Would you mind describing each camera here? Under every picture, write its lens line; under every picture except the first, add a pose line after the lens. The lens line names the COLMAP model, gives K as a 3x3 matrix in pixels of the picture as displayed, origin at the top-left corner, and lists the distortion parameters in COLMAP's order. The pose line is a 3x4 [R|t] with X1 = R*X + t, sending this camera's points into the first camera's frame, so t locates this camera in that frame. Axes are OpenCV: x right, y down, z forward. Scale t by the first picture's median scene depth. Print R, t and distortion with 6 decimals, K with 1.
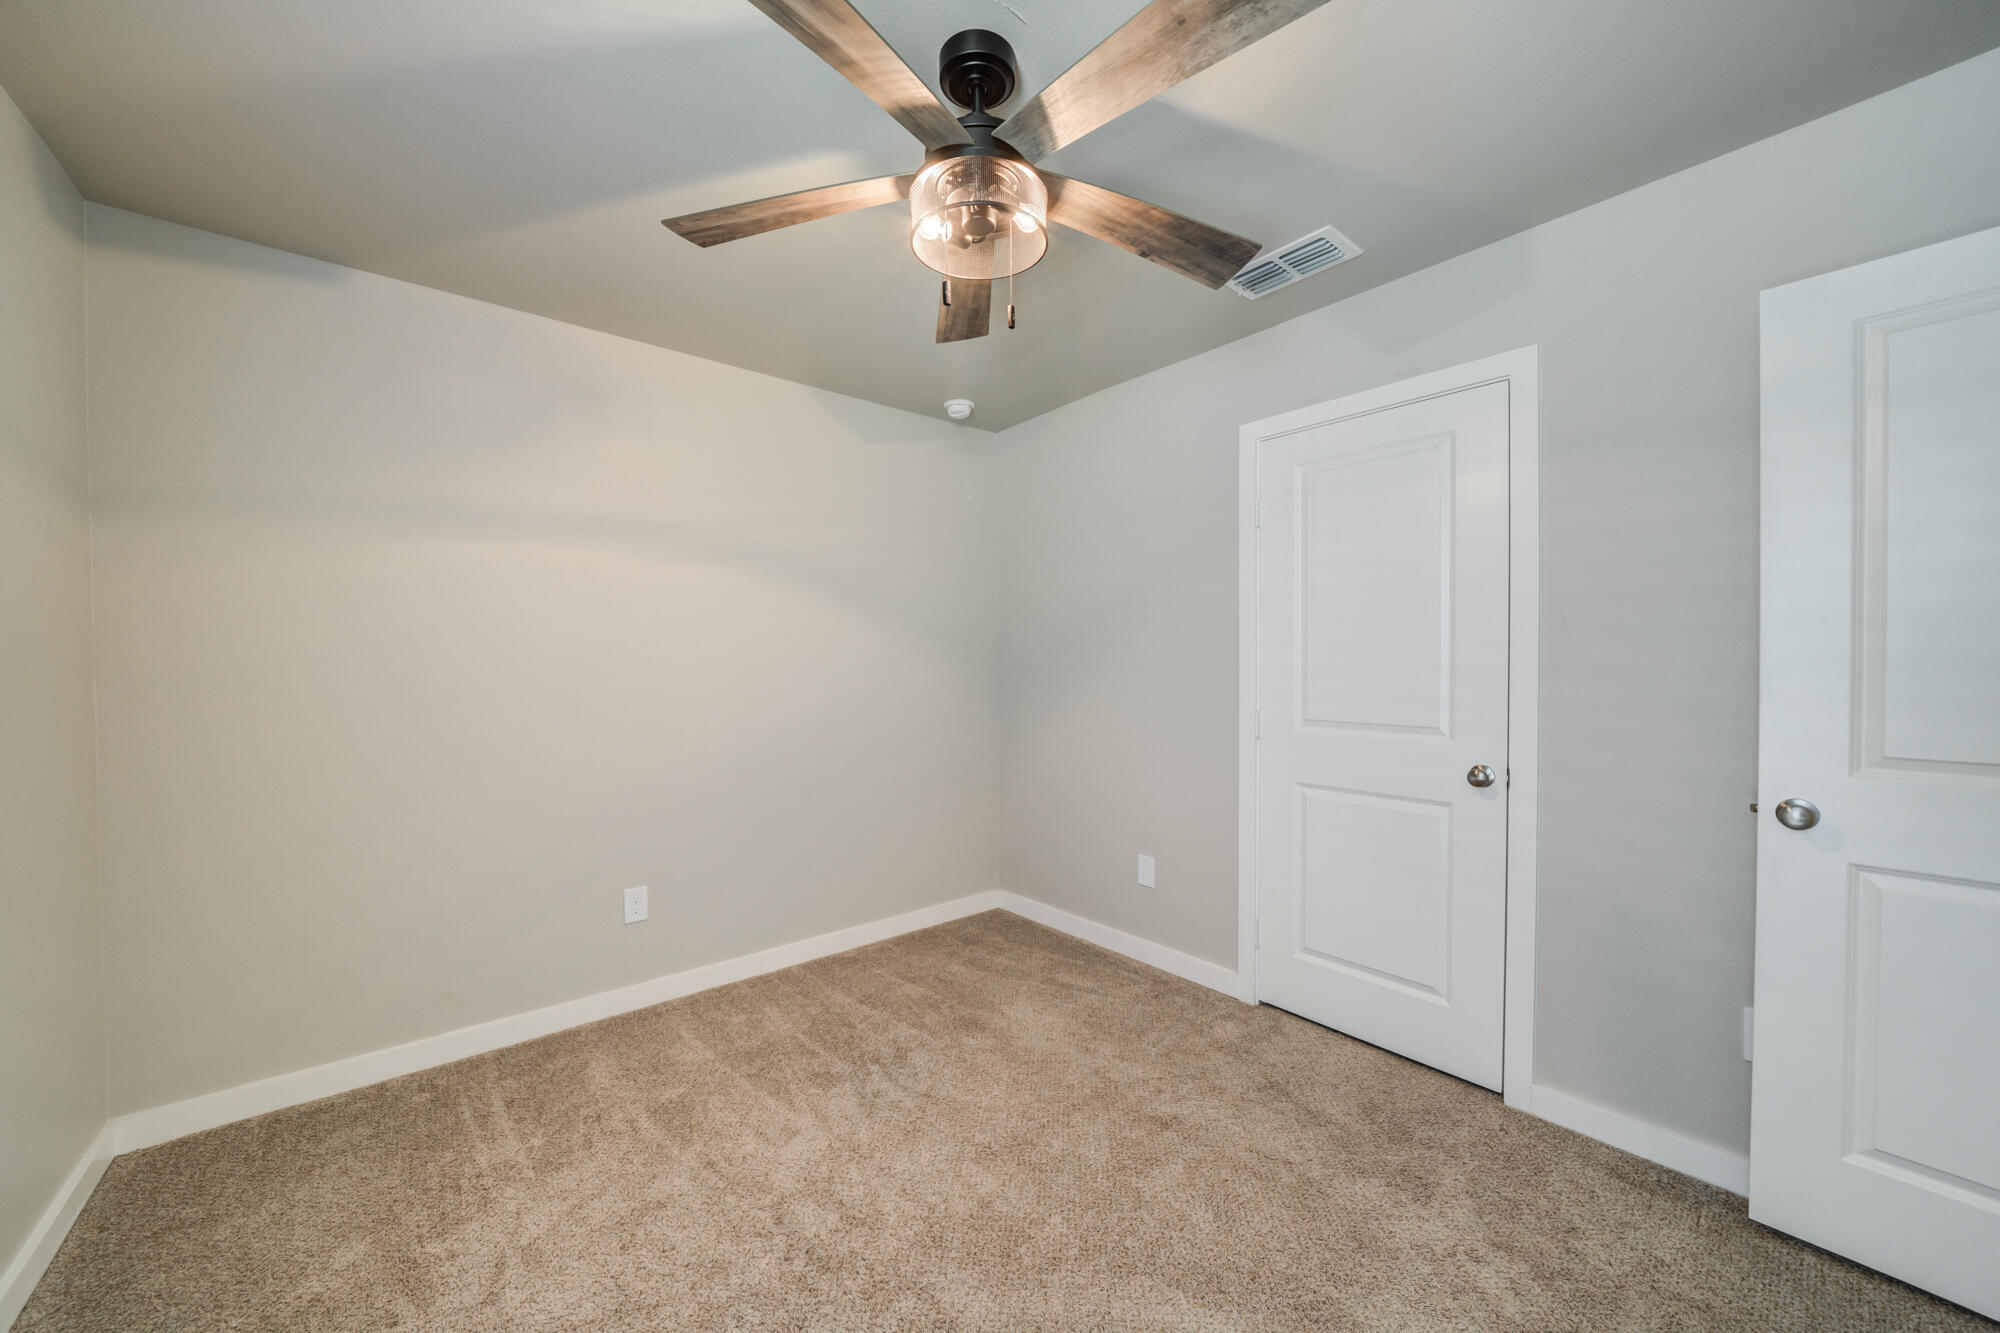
lens RADIAL K [[741.8, 0, 984.9], [0, 741.8, 668.9], [0, 0, 1]] dist [-0.013265, 0.000194]
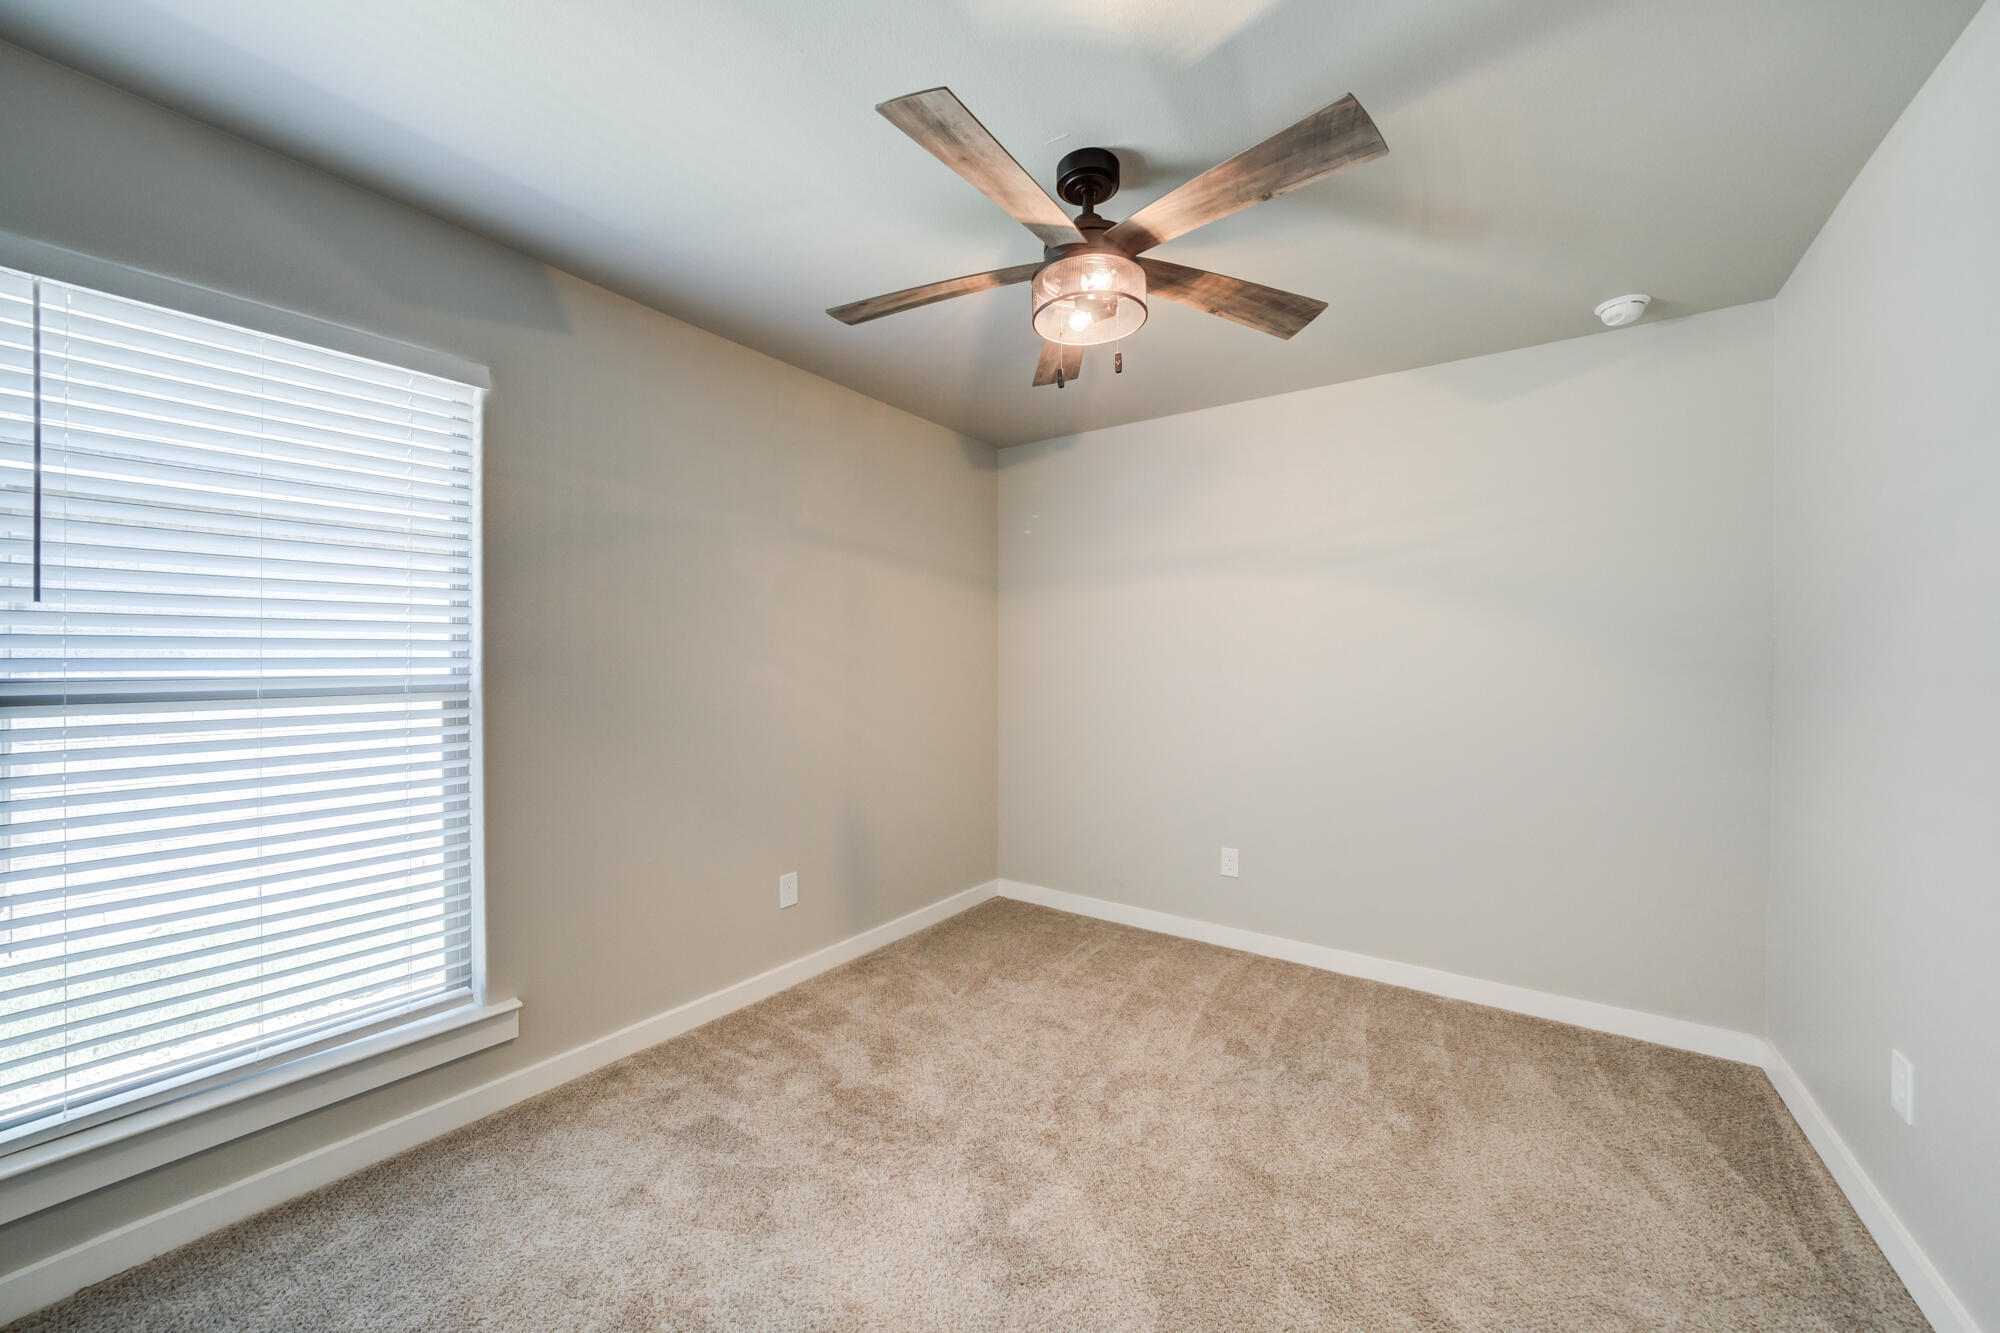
lens RADIAL K [[741.8, 0, 984.9], [0, 741.8, 668.9], [0, 0, 1]] dist [-0.013265, 0.000194]
pose [[0.238398, 0.013796, -0.971069, 0.749299], [-0.014206, 0.999842, 0.010717, -0.012282], [0.971064, 0.011240, 0.238557, 0.369448]]
